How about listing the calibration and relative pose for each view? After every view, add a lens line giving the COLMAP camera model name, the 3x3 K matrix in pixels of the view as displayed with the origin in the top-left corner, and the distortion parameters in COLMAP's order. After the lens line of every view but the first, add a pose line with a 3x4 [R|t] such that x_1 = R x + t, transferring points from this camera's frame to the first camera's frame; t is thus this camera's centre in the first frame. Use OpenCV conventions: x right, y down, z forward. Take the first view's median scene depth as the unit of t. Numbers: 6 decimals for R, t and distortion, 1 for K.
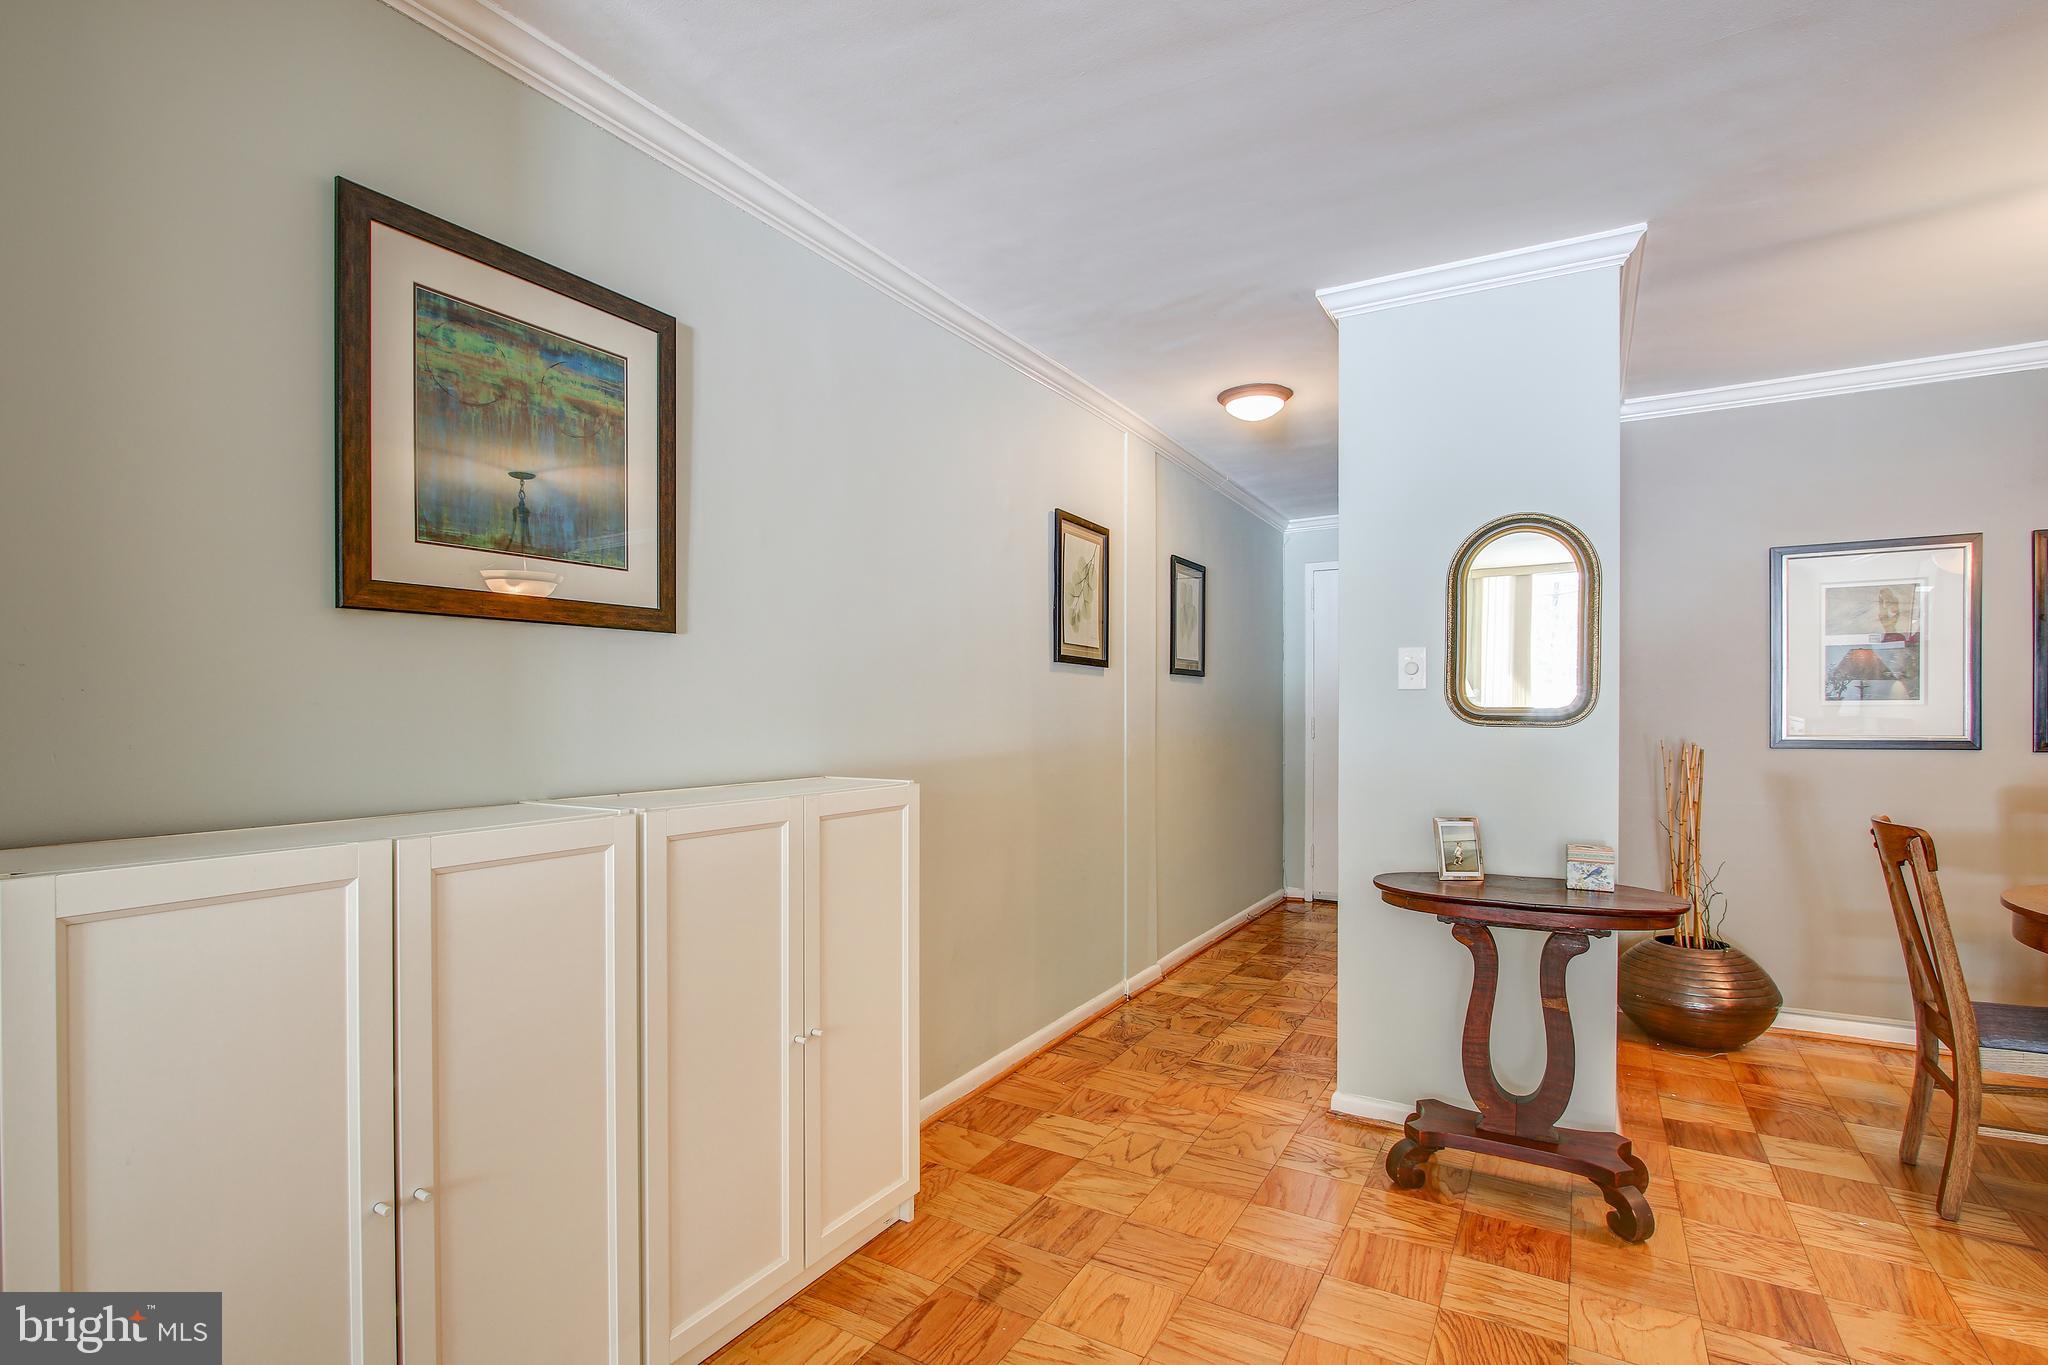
lens RADIAL K [[974.7, 0, 995.0], [0, 974.7, 716.9], [0, 0, 1]] dist [-0.015929, 0.001385]
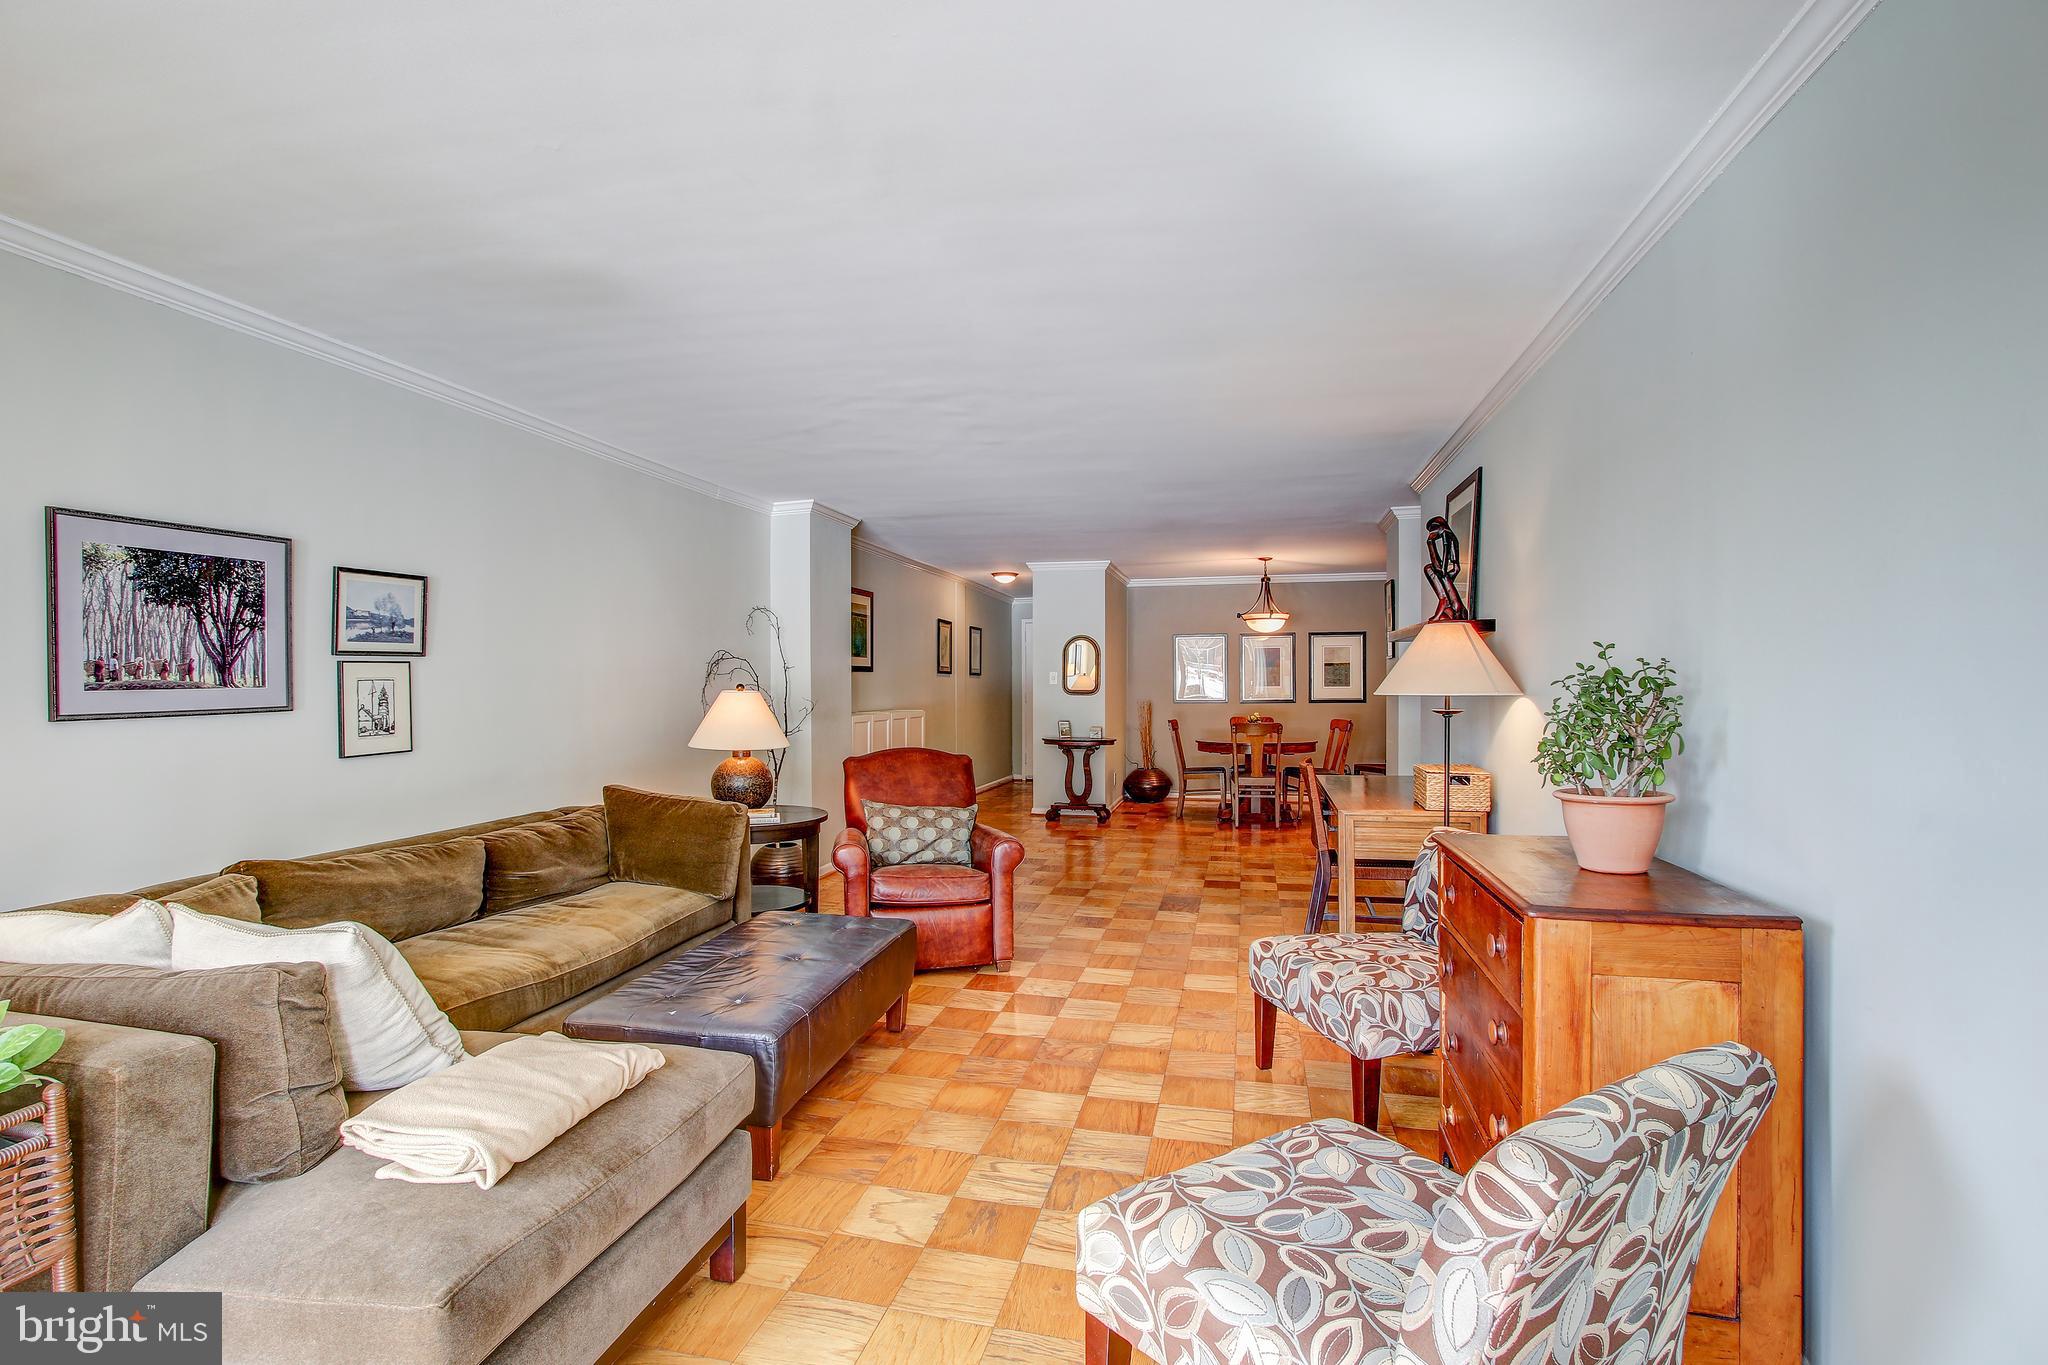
lens RADIAL K [[961.7, 0, 1005.9], [0, 961.7, 700.7], [0, 0, 1]] dist [-0.023887, 0.005613]
pose [[0.956557, -0.003148, 0.291528, -0.763179], [0.001652, 0.999984, 0.005380, 0.012304], [-0.291540, -0.004665, 0.956547, -2.330811]]
